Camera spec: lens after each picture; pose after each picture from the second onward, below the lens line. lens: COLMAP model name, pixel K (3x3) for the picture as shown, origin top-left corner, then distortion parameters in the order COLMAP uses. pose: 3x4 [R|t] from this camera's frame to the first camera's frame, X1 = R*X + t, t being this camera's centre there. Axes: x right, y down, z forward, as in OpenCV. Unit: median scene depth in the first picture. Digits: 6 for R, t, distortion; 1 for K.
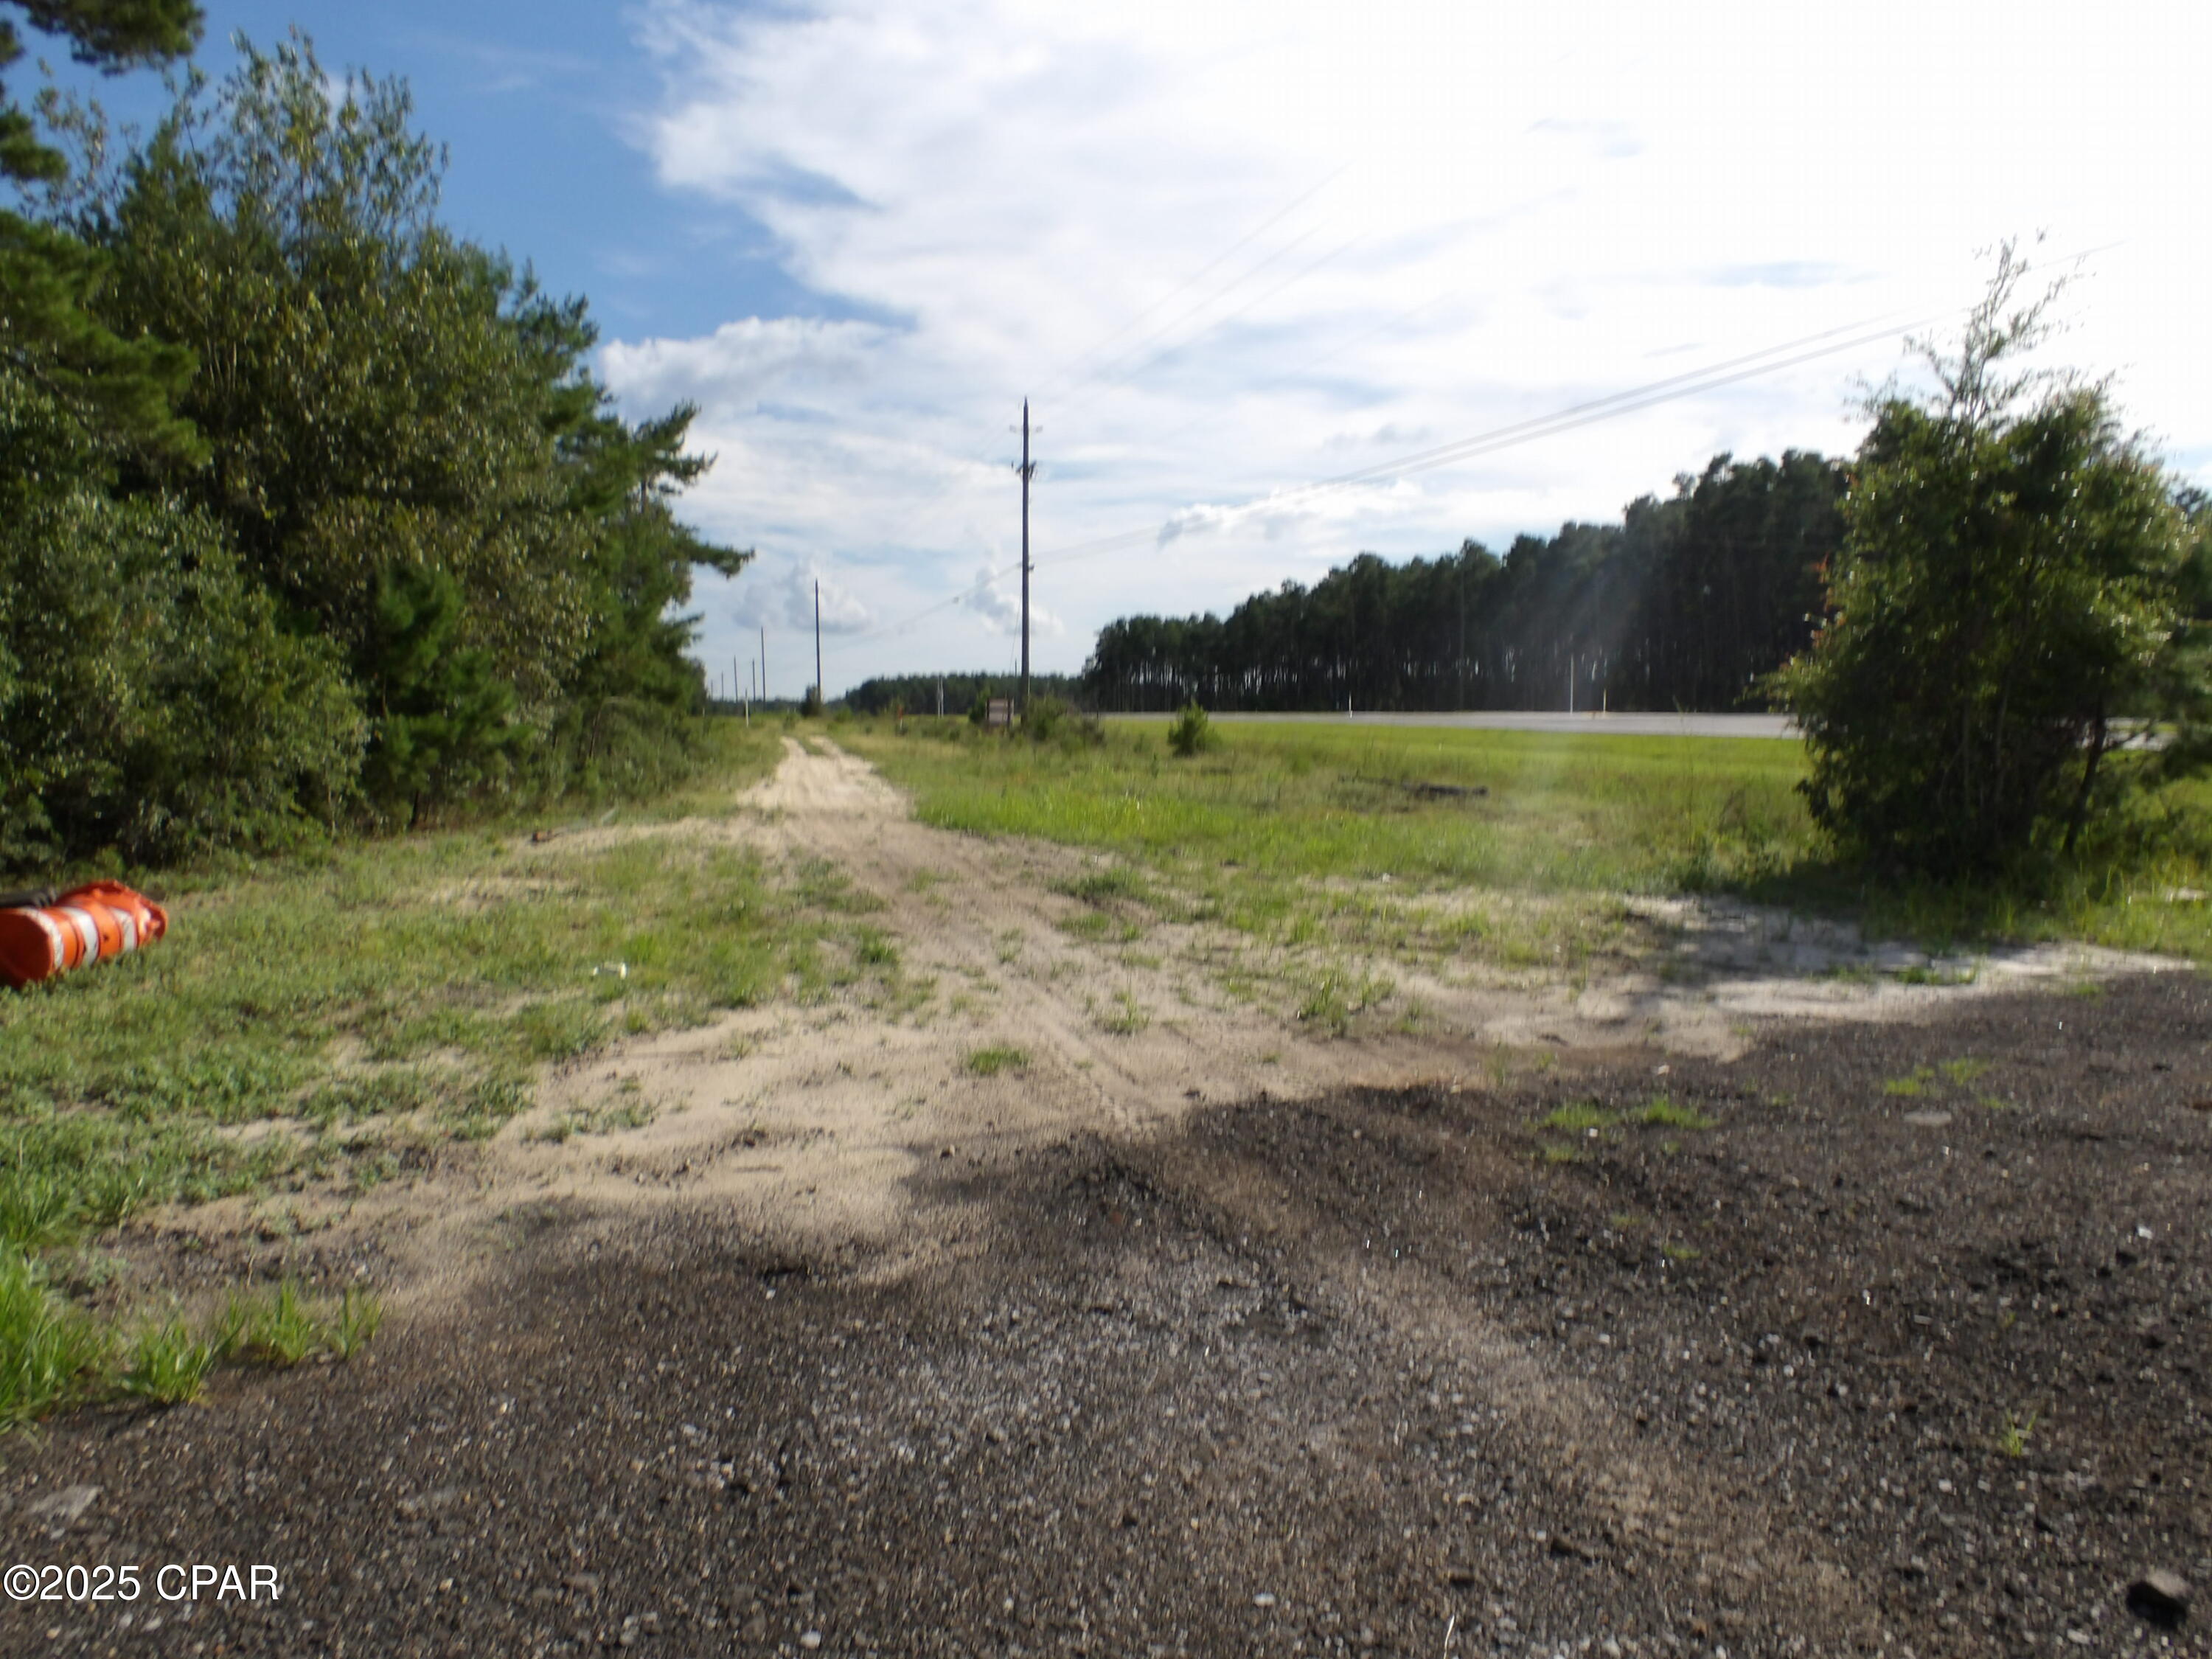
lens RADIAL K [[1583.9, 0, 1106.0], [0, 1583.9, 829.5], [0, 0, 1]] dist [-0.022237, 0.008823]
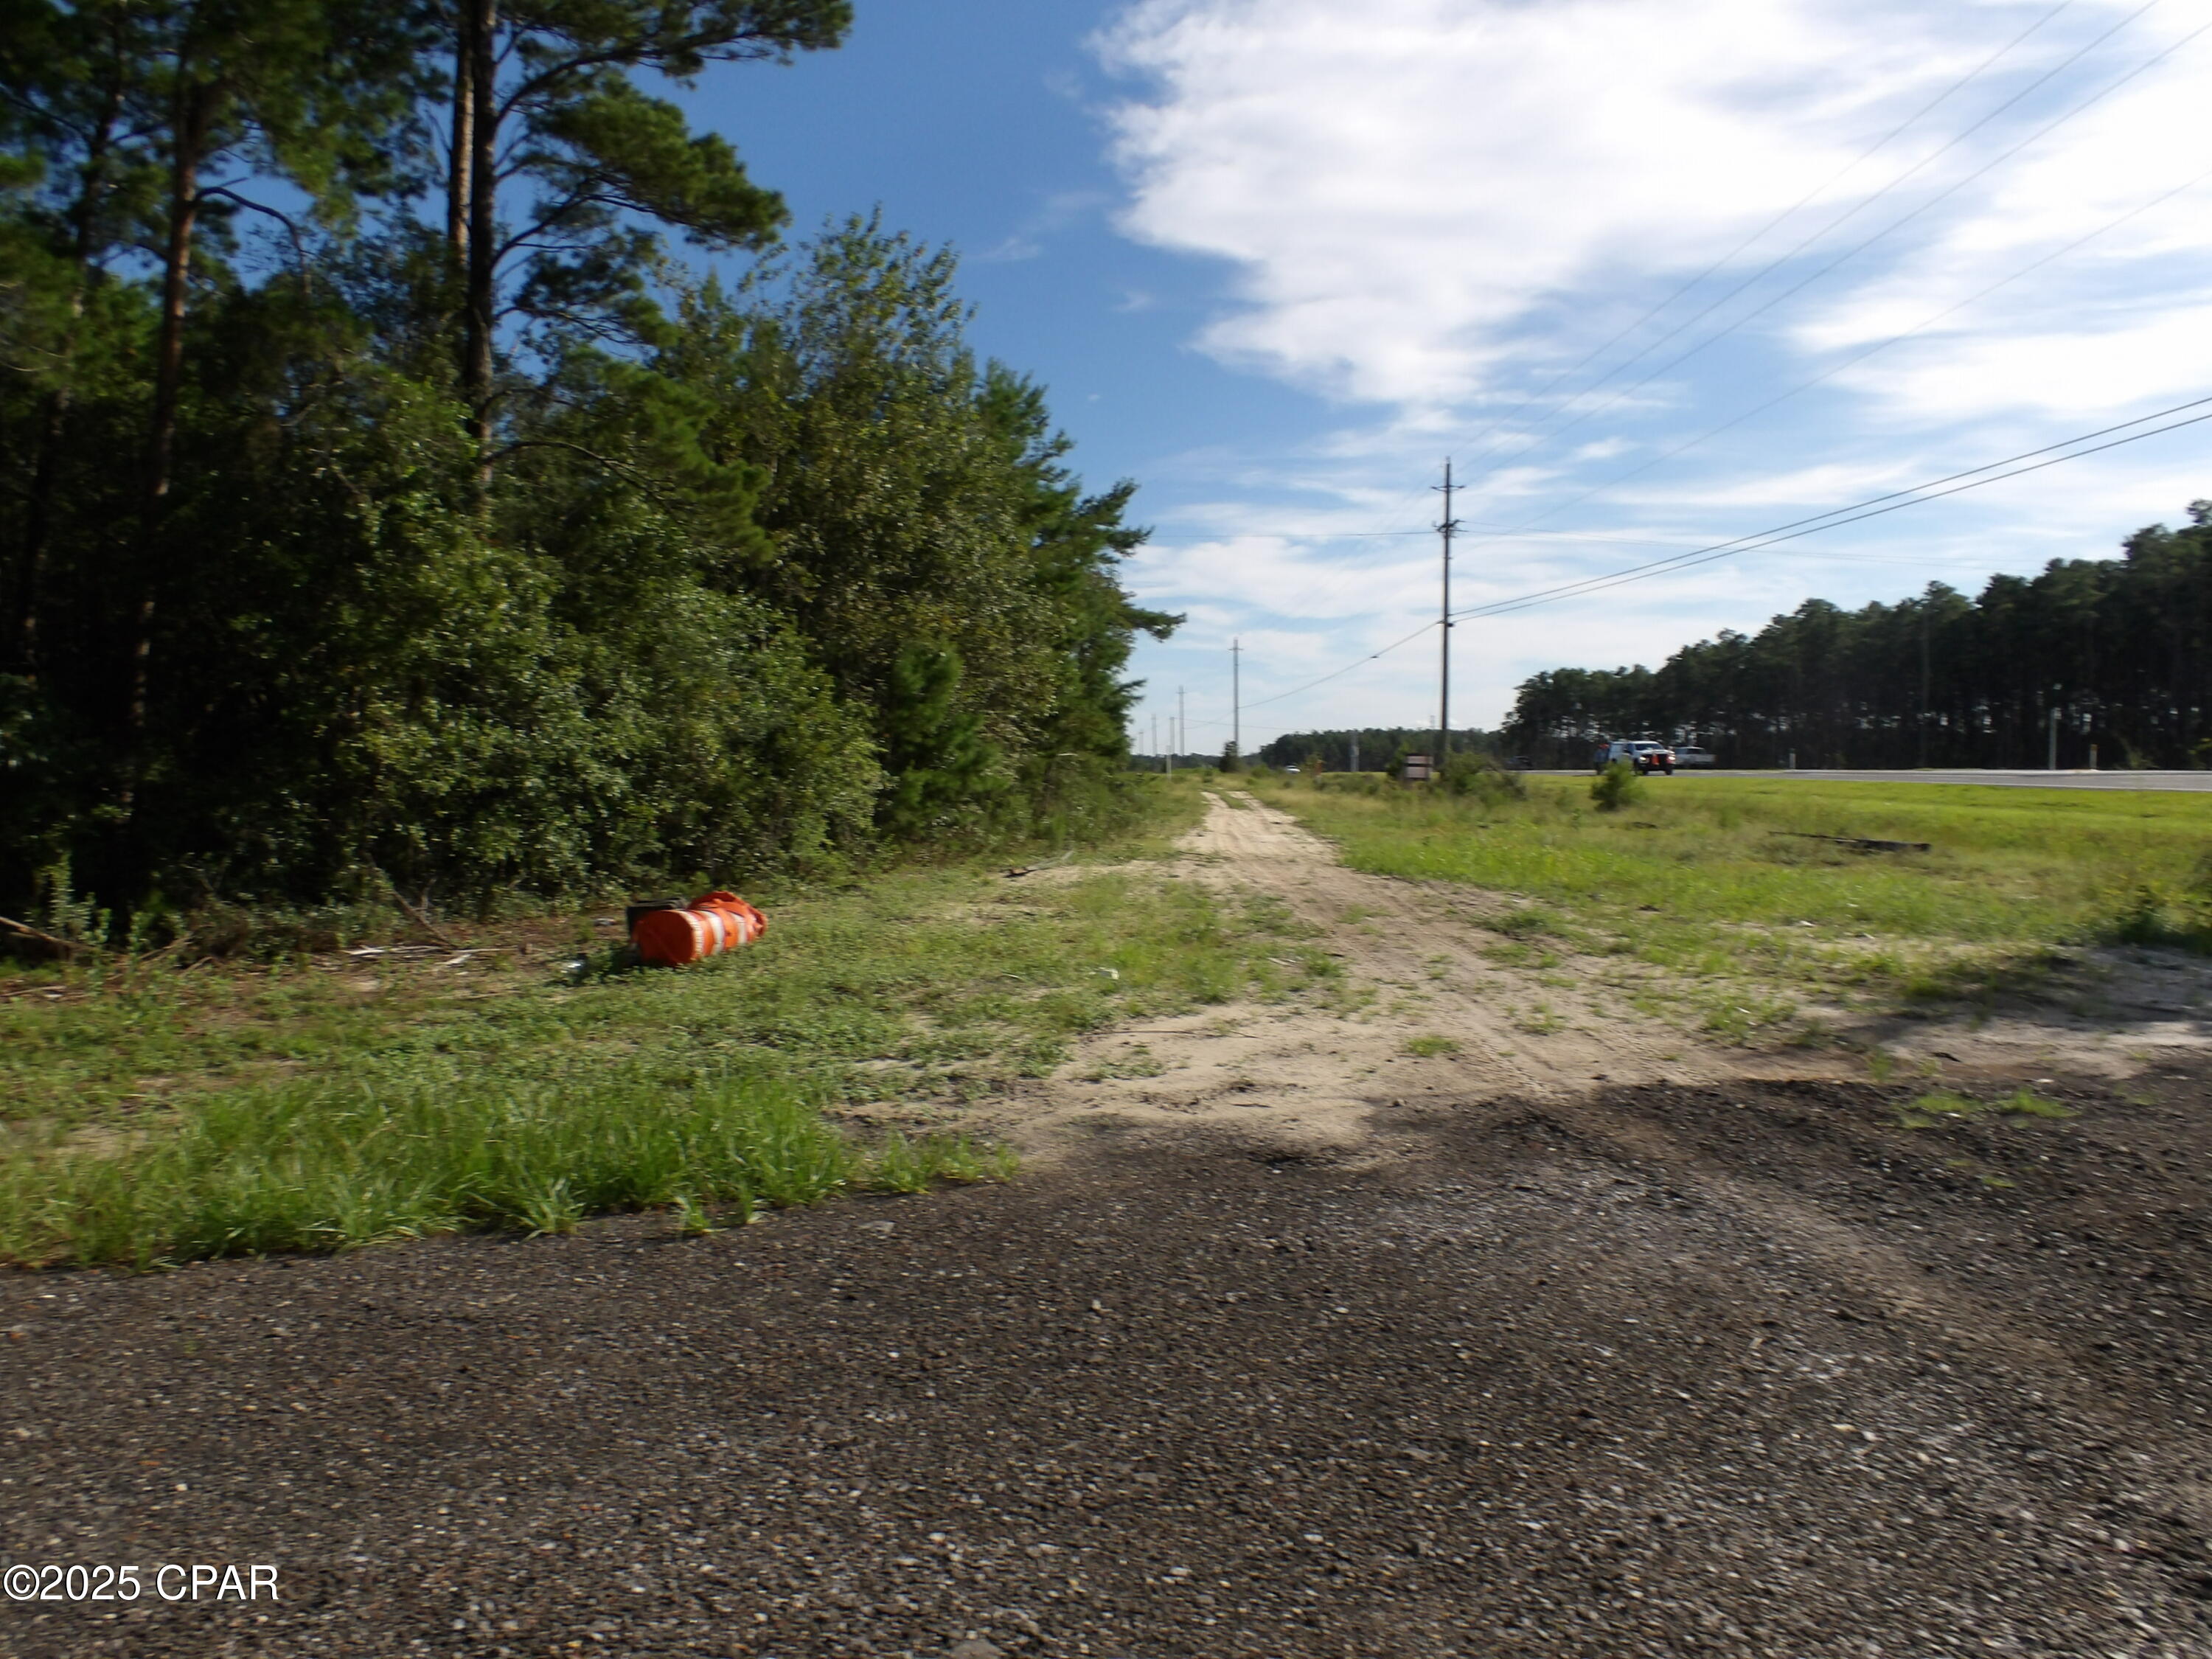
lens RADIAL K [[1583.9, 0, 1106.0], [0, 1583.9, 829.5], [0, 0, 1]] dist [-0.022237, 0.008823]
pose [[0.966536, 0.011149, -0.256288, -0.001977], [-0.020185, 0.999263, -0.032651, 0.019817], [0.255735, 0.036732, 0.966049, -0.190514]]
